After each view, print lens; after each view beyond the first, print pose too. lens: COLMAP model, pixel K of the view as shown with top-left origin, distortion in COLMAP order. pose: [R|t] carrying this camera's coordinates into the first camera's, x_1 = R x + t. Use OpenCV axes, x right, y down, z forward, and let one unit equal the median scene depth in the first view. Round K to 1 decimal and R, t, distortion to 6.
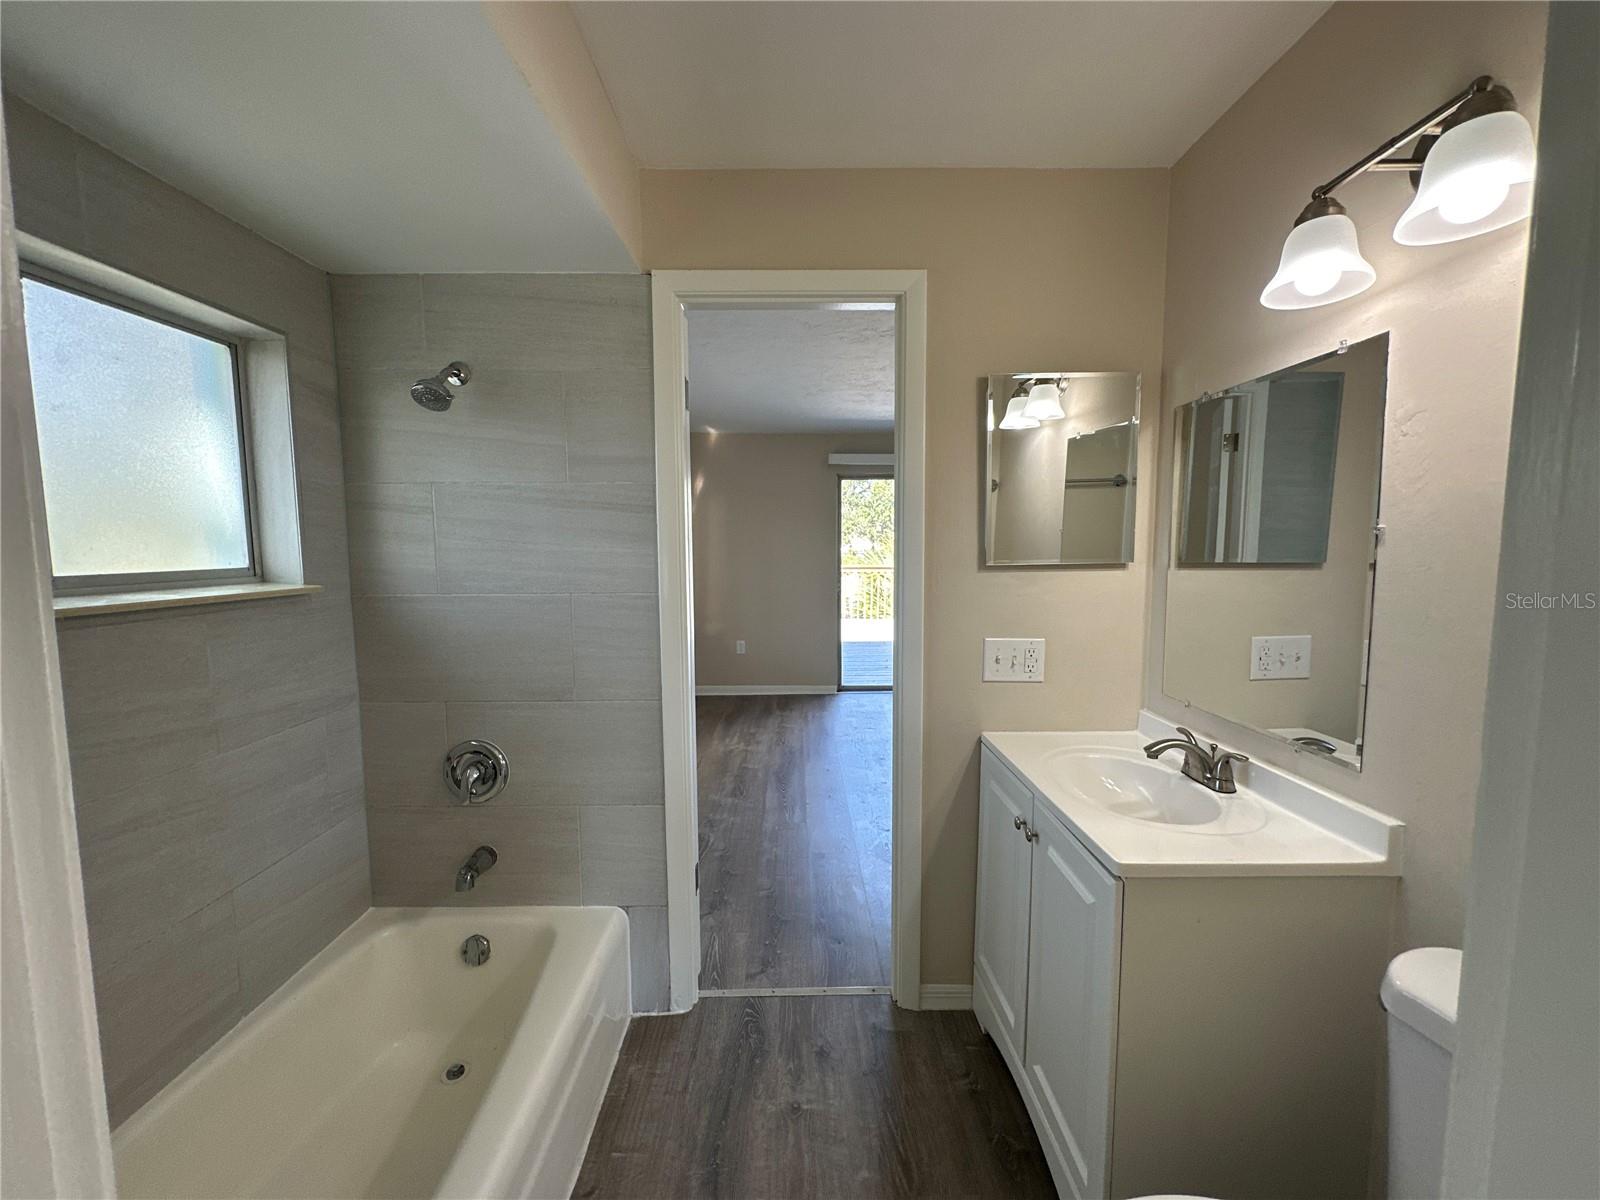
lens RADIAL K [[638.4, 0, 796.8], [0, 638.4, 597.9], [0, 0, 1]] dist [-0.002103, 0.000563]
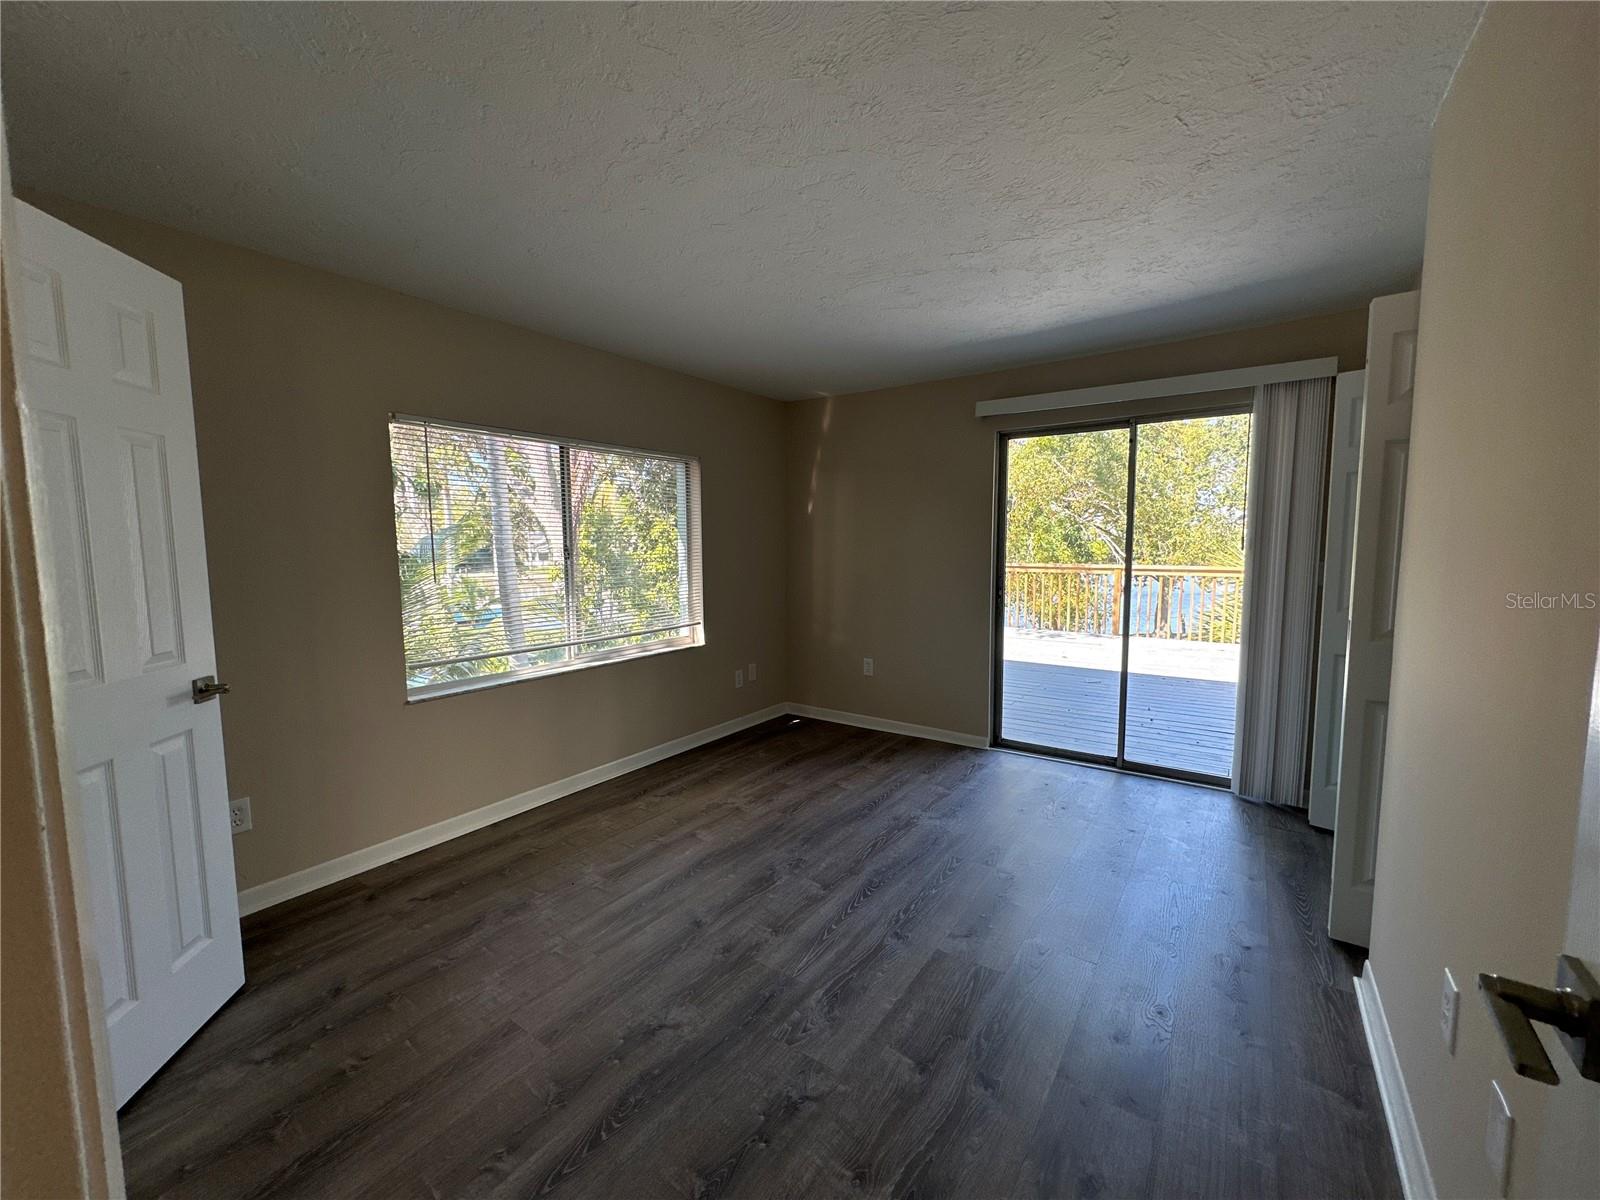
lens RADIAL K [[638.4, 0, 799.2], [0, 638.4, 593.2], [0, 0, 1]] dist [-0.002103, 0.000563]
pose [[0.816072, 0.042341, -0.576397, 0.357972], [-0.044597, 0.998953, 0.010240, -0.021140], [0.576226, 0.017349, 0.817106, 0.386171]]
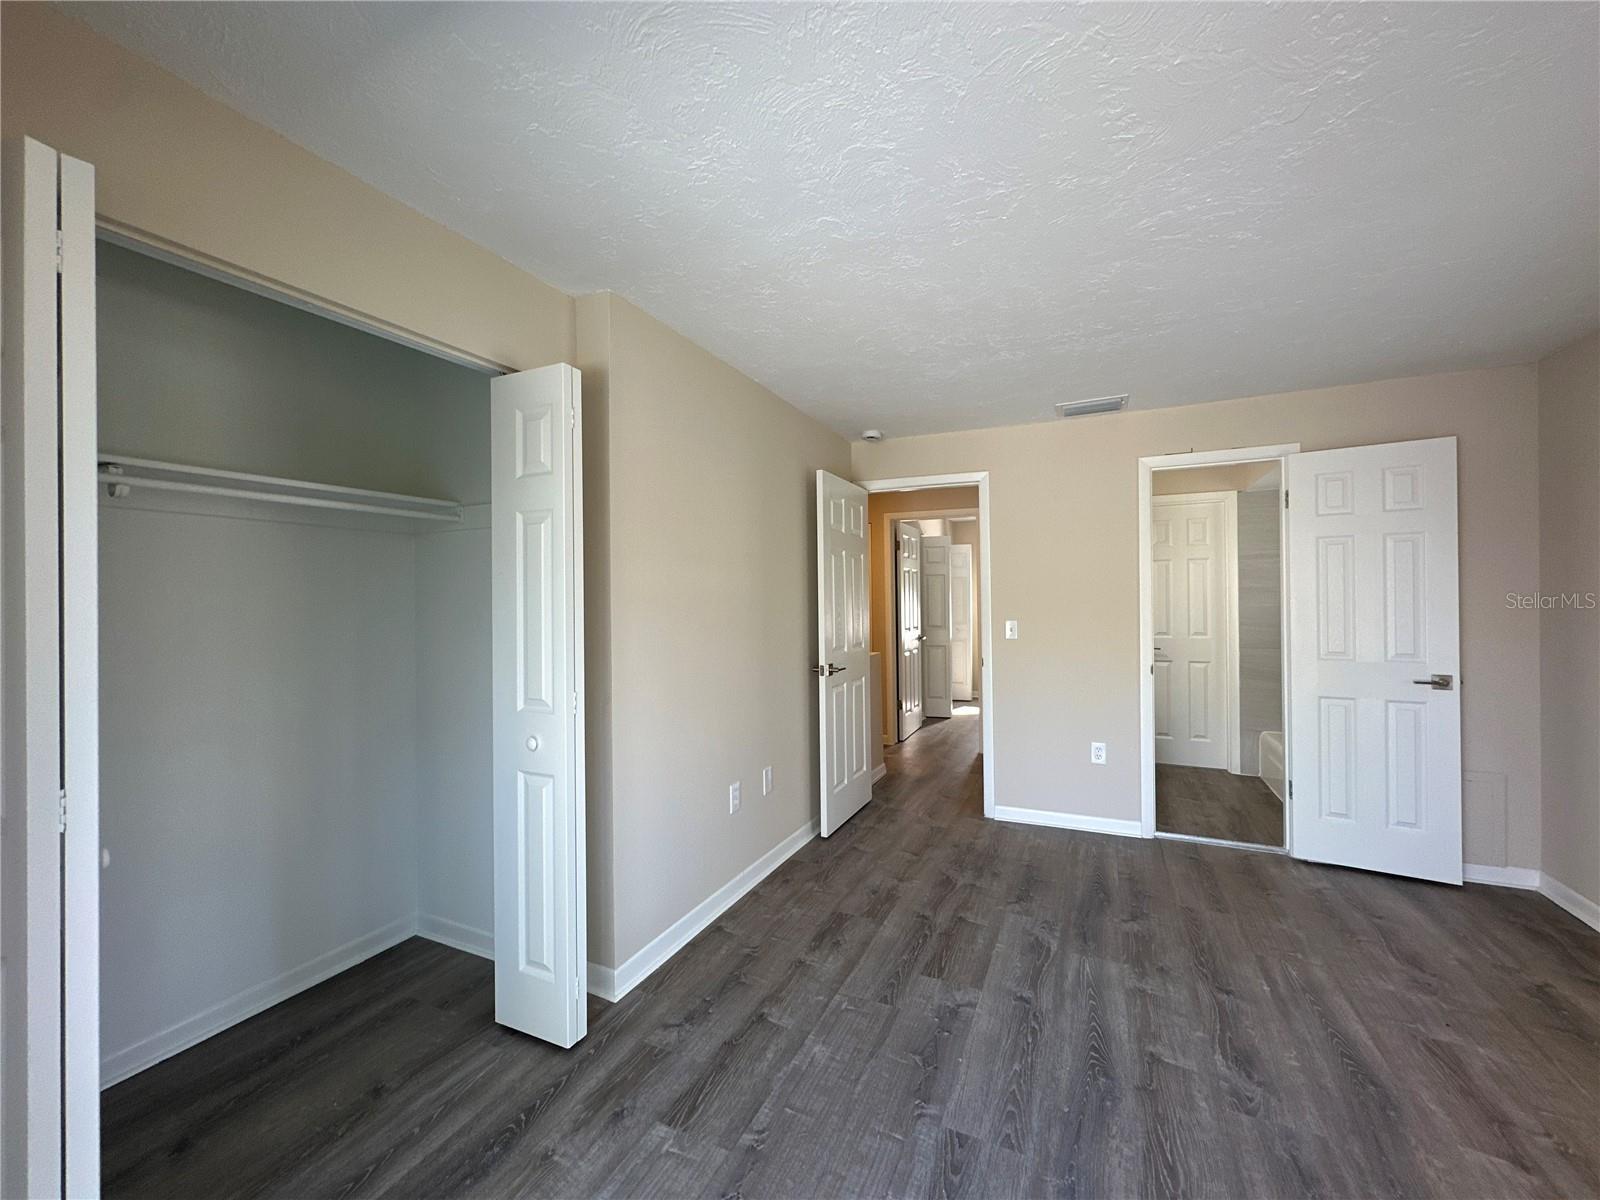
lens RADIAL K [[638.4, 0, 795.9], [0, 638.4, 599.5], [0, 0, 1]] dist [-0.002103, 0.000563]
pose [[-0.901822, 0.013627, 0.431893, 0.113998], [0.050398, 0.995998, 0.073807, -0.095097], [-0.429159, 0.088327, -0.898900, 1.238414]]
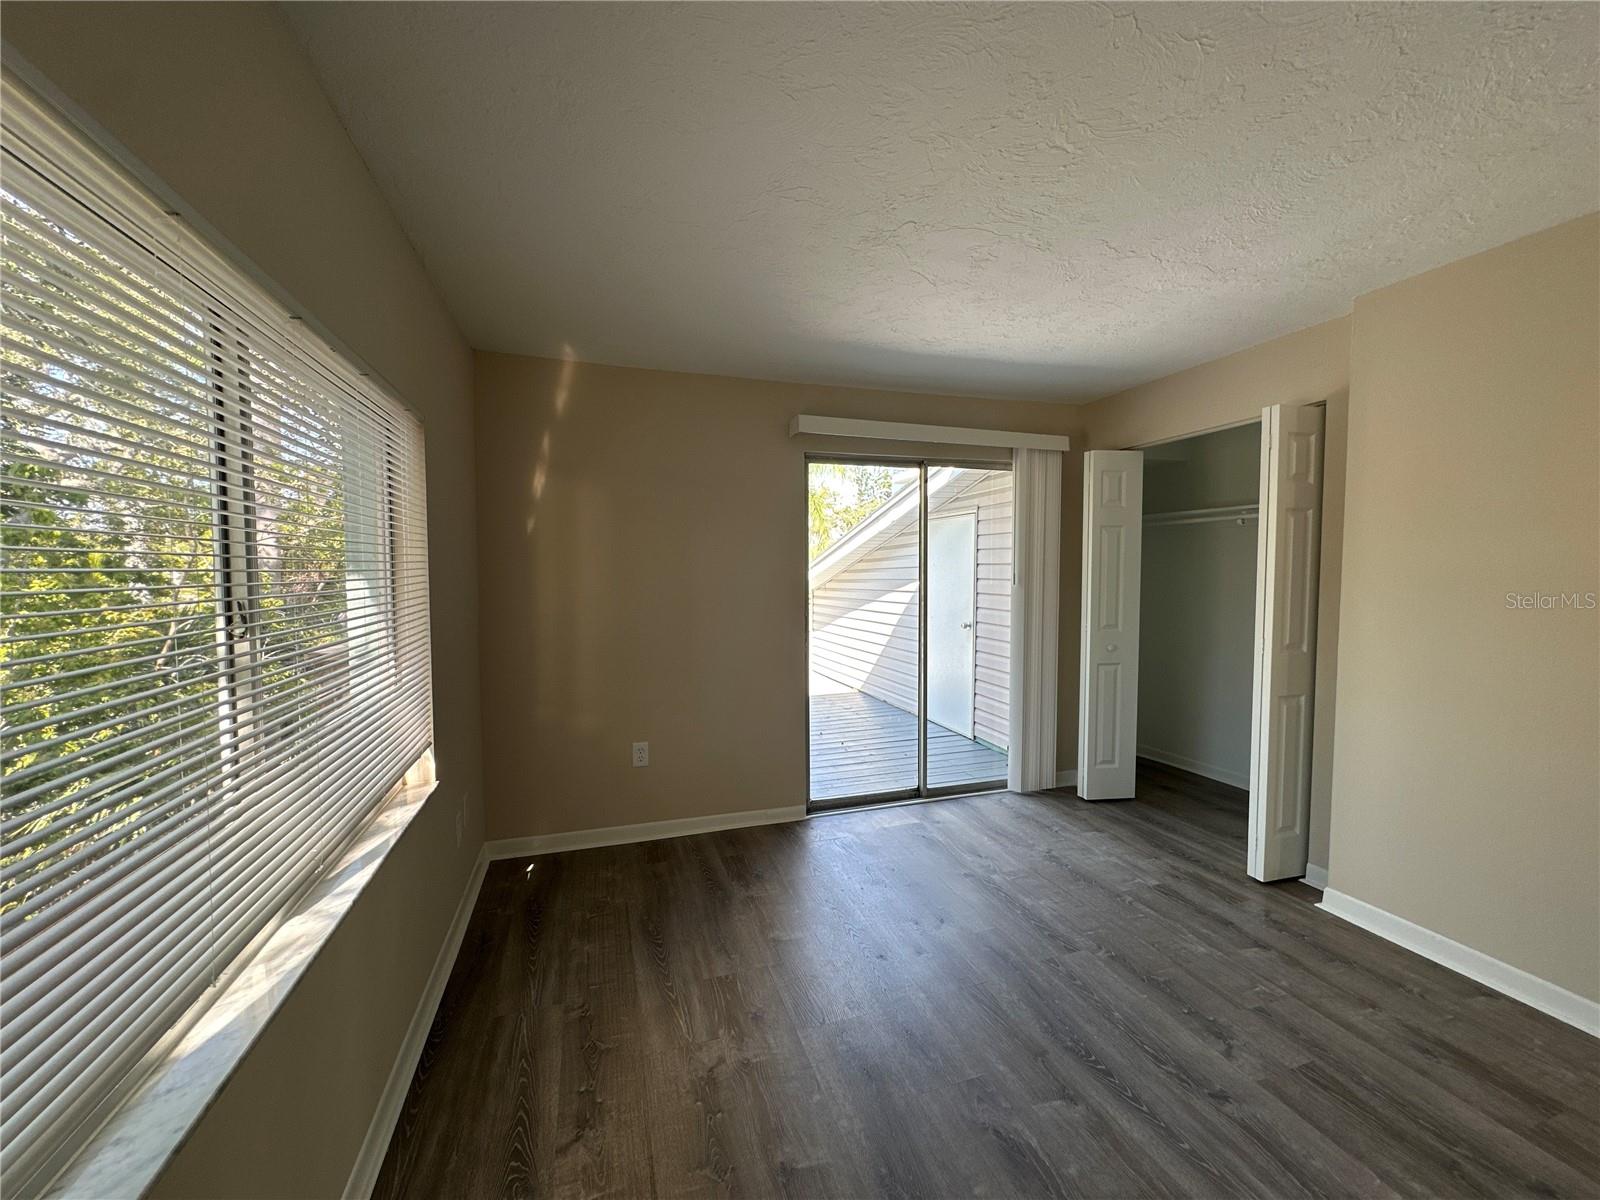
lens RADIAL K [[638.4, 0, 804.6], [0, 638.4, 595.8], [0, 0, 1]] dist [-0.002103, 0.000563]
pose [[0.952388, -0.013082, 0.304609, -0.148182], [0.027159, 0.998747, -0.042023, -0.040101], [-0.303678, 0.048295, 0.951550, 0.525902]]
